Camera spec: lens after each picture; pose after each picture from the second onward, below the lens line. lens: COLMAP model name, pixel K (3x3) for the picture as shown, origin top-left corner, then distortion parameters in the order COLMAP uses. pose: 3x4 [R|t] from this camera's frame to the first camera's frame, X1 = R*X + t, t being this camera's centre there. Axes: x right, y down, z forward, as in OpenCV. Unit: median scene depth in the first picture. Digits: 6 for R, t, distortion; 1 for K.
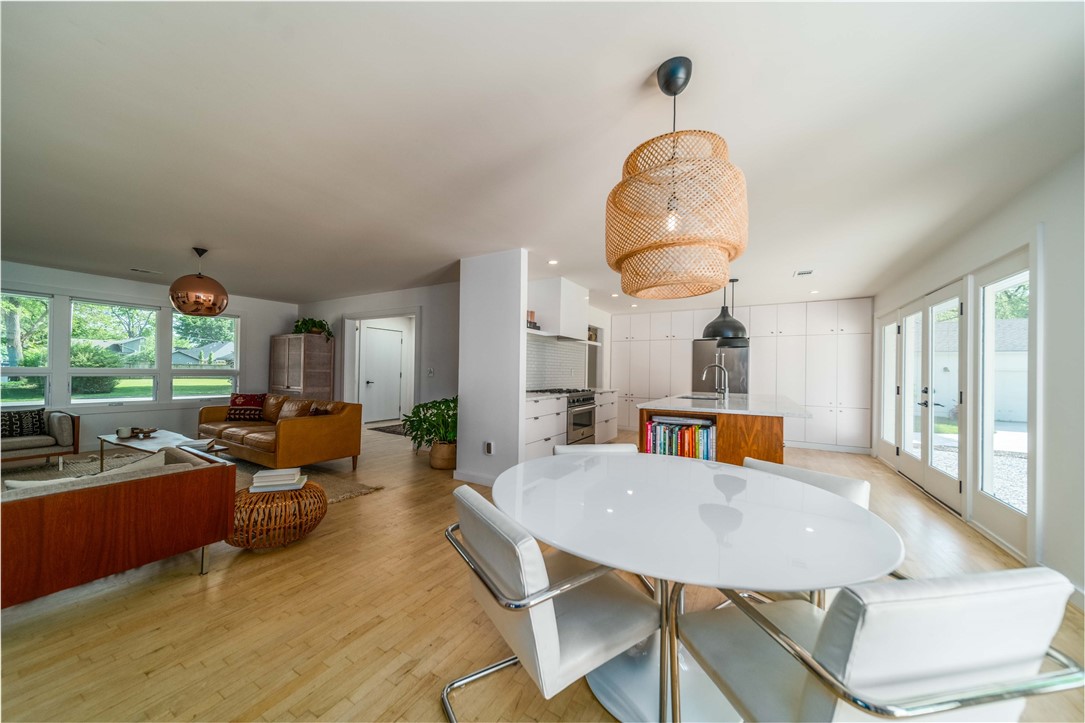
lens RADIAL K [[377.9, 0, 536.6], [0, 377.9, 369.2], [0, 0, 1]] dist [0.009351, 0.000278]
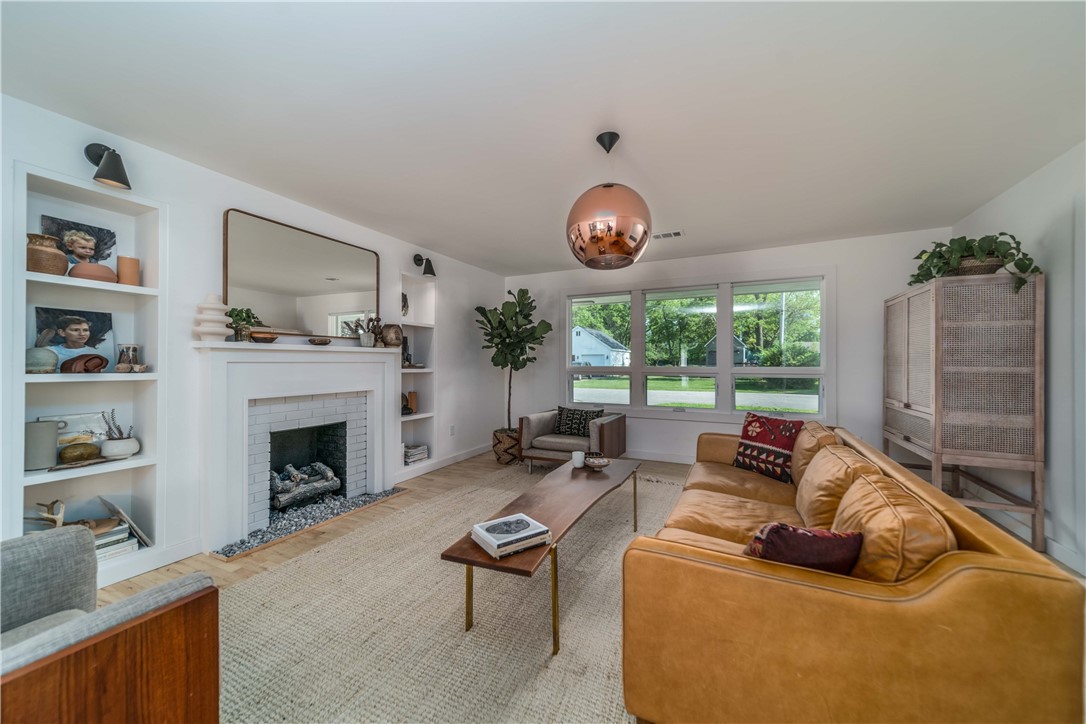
lens RADIAL K [[399.5, 0, 540.5], [0, 399.5, 364.3], [0, 0, 1]] dist [0.001406, 0.000140]
pose [[0.085249, -0.014111, -0.996260, -0.279215], [0.006892, 0.999884, -0.013573, 0.001329], [0.996336, -0.005709, 0.085336, 0.680367]]
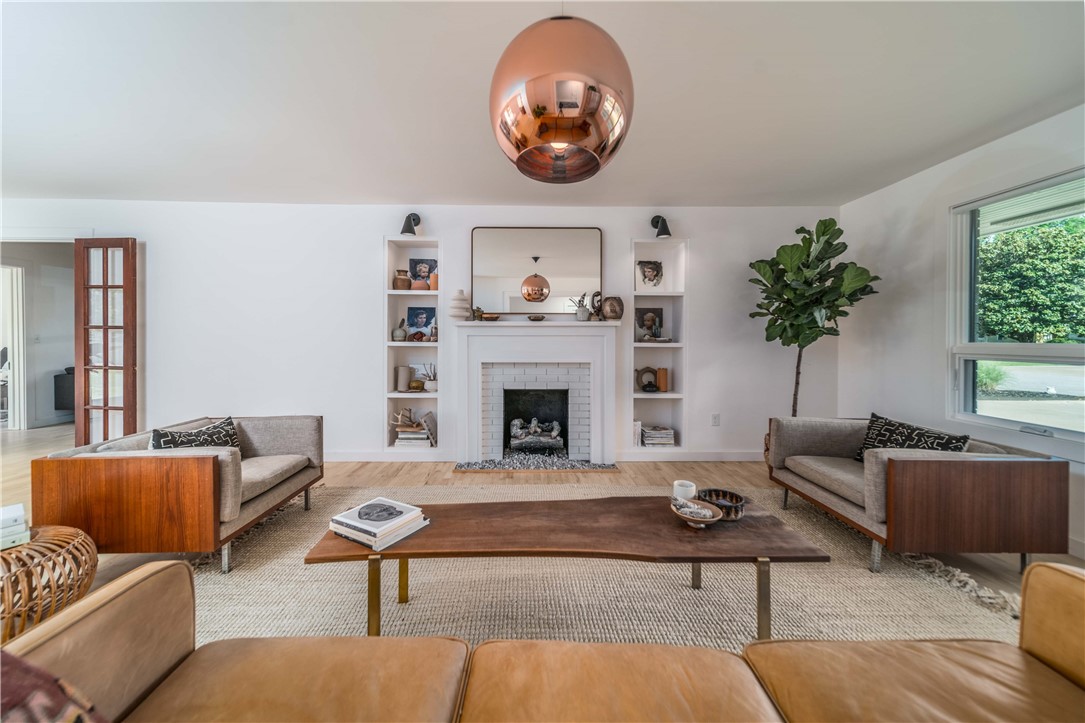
lens RADIAL K [[382.4, 0, 536.6], [0, 382.4, 340.5], [0, 0, 1]] dist [0.003788, 0.000058]
pose [[-0.849412, -0.015363, -0.527507, -0.561628], [-0.014013, 0.999880, -0.006555, 0.001127], [0.527545, 0.001824, -0.849525, 0.994413]]
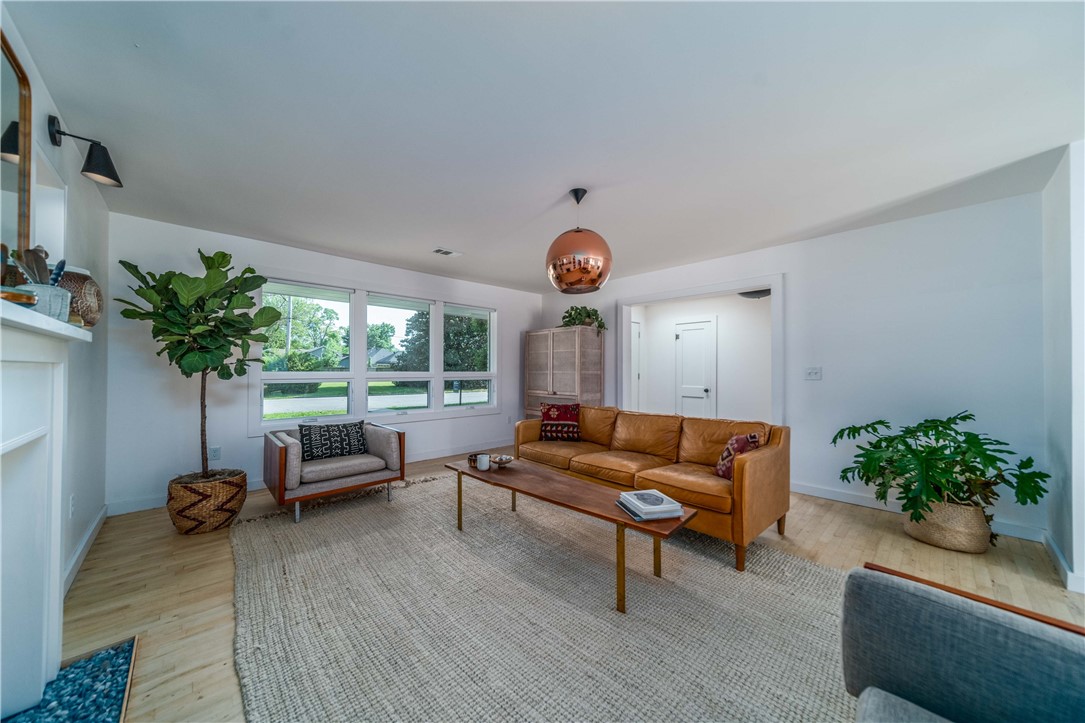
lens RADIAL K [[377.9, 0, 537.8], [0, 377.9, 368.6], [0, 0, 1]] dist [0.009351, 0.000278]
pose [[0.963088, -0.014553, -0.268792, -0.615544], [0.014310, 0.999894, -0.002861, -0.003981], [0.268805, -0.001091, 0.963194, 0.273606]]
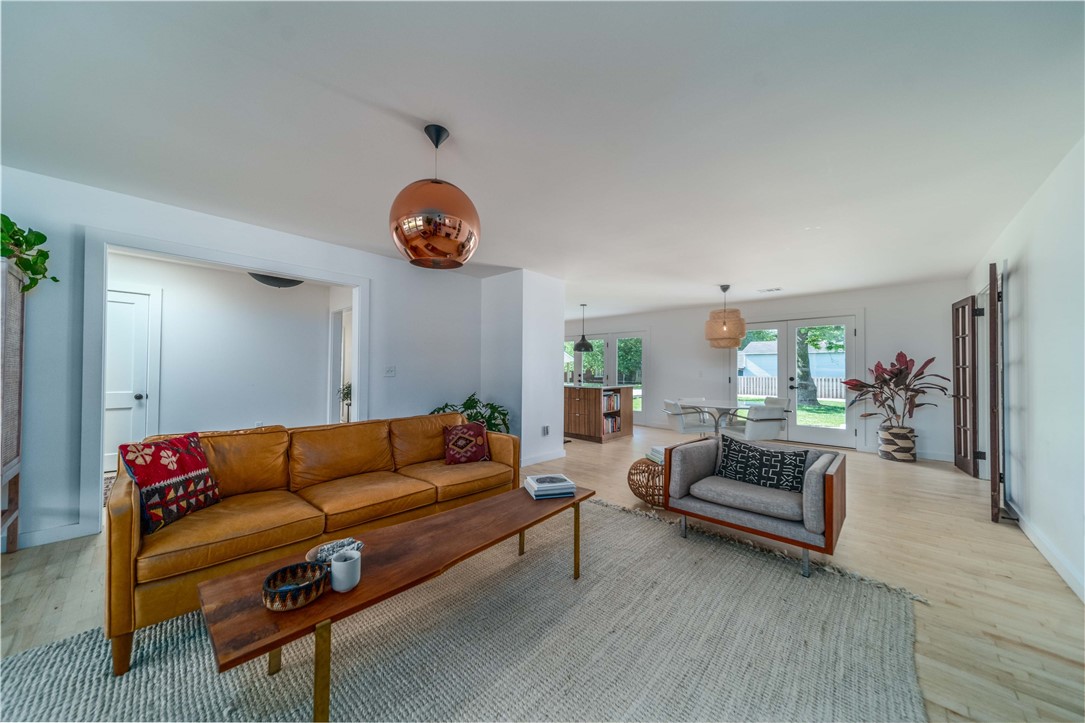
lens RADIAL K [[377.9, 0, 539.7], [0, 377.9, 363.8], [0, 0, 1]] dist [0.009351, 0.000278]
pose [[0.203721, 0.003763, 0.979022, -1.064970], [-0.011078, 0.999937, -0.001538, -0.008598], [-0.978966, -0.010532, 0.203750, 0.605827]]
